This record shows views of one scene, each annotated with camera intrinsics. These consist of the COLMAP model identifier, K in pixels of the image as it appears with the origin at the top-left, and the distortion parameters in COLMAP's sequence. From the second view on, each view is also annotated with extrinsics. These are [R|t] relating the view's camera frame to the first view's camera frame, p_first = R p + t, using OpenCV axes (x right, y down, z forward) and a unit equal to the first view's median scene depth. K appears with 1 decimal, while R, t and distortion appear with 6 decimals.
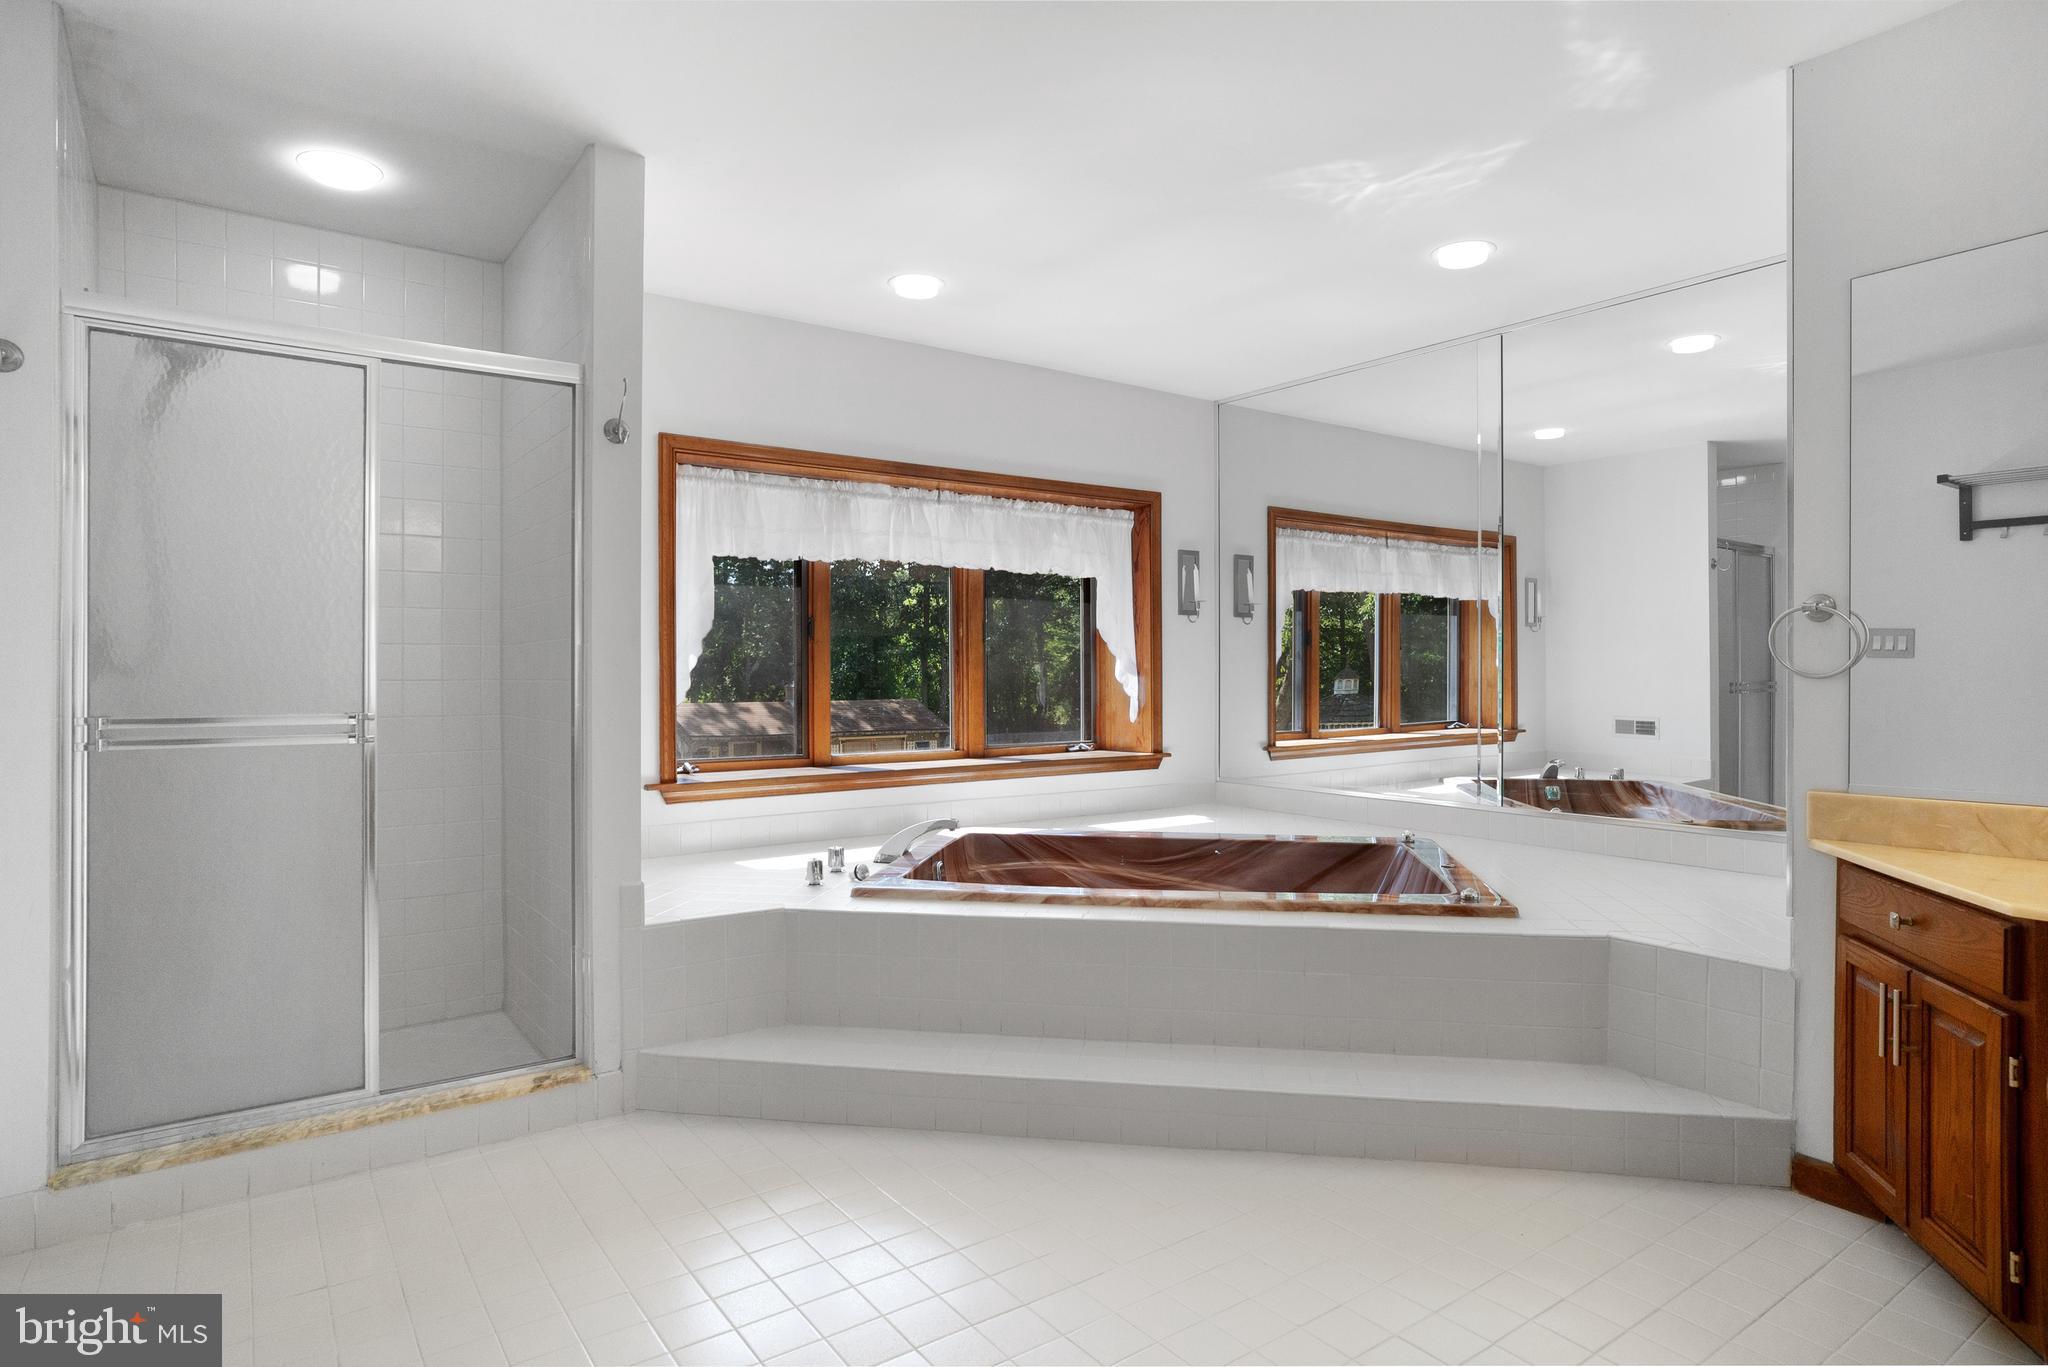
lens RADIAL K [[1178.3, 0, 1022.0], [0, 1178.3, 670.8], [0, 0, 1]] dist [-0.042973, 0.032613]
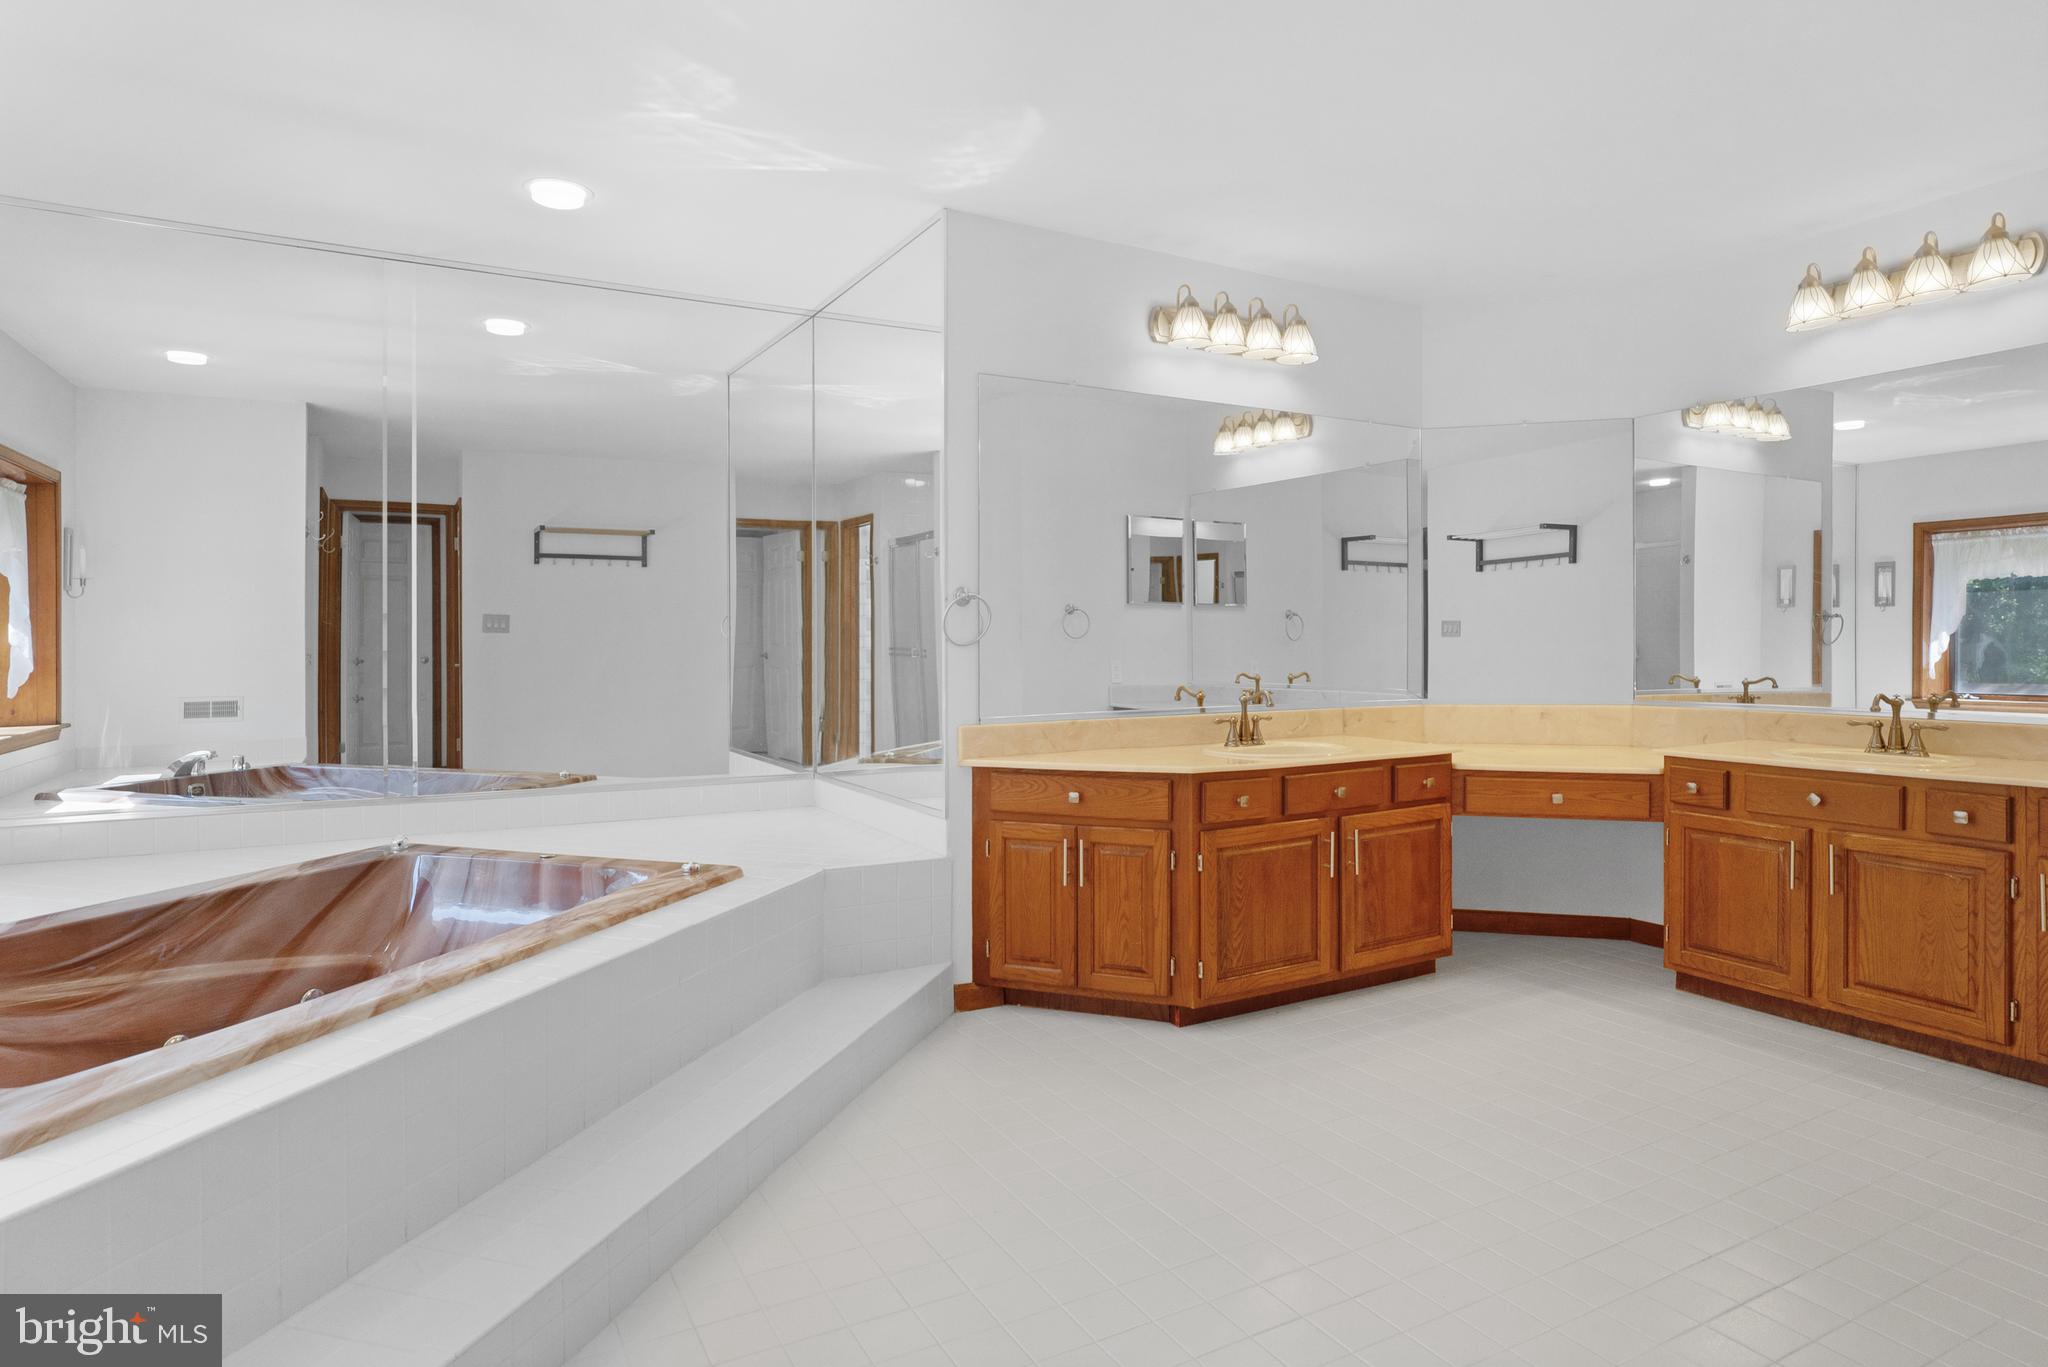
lens RADIAL K [[1178.3, 0, 1022.0], [0, 1178.3, 670.8], [0, 0, 1]] dist [-0.042973, 0.032613]
pose [[0.139270, -0.023959, 0.989965, -0.331655], [0.007565, 0.999704, 0.023130, 0.004424], [-0.990226, 0.004268, 0.139410, 0.349790]]
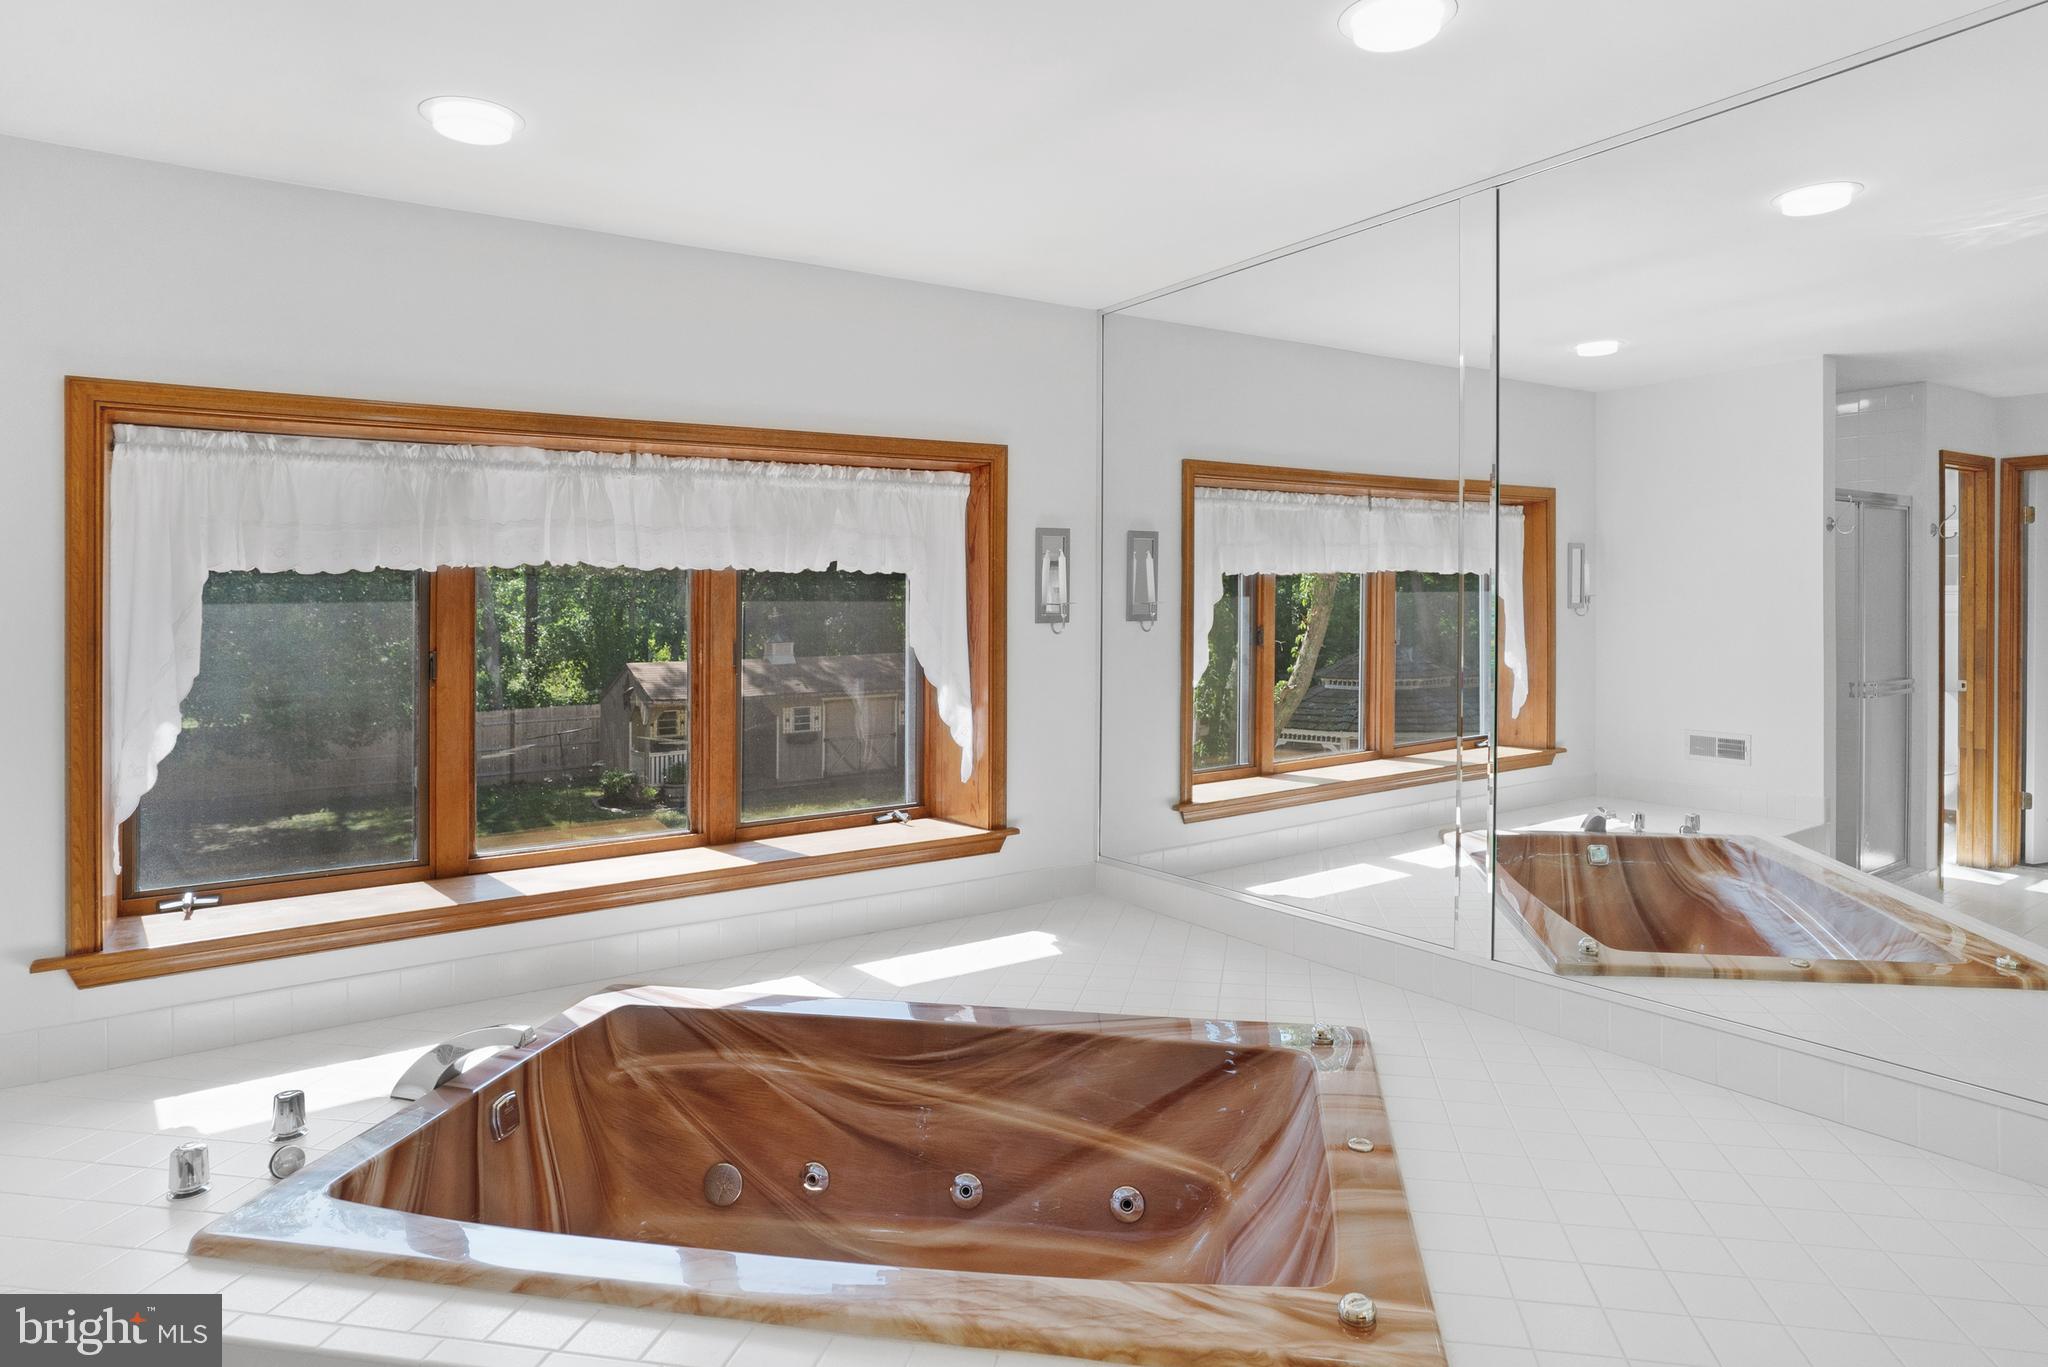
lens RADIAL K [[1195.3, 0, 1029.5], [0, 1195.3, 630.9], [0, 0, 1]] dist [-0.043401, 0.032759]
pose [[0.998929, -0.007186, -0.045713, 0.163139], [0.008431, 0.999597, 0.027102, -0.063012], [0.045499, -0.027458, 0.998587, 0.306709]]
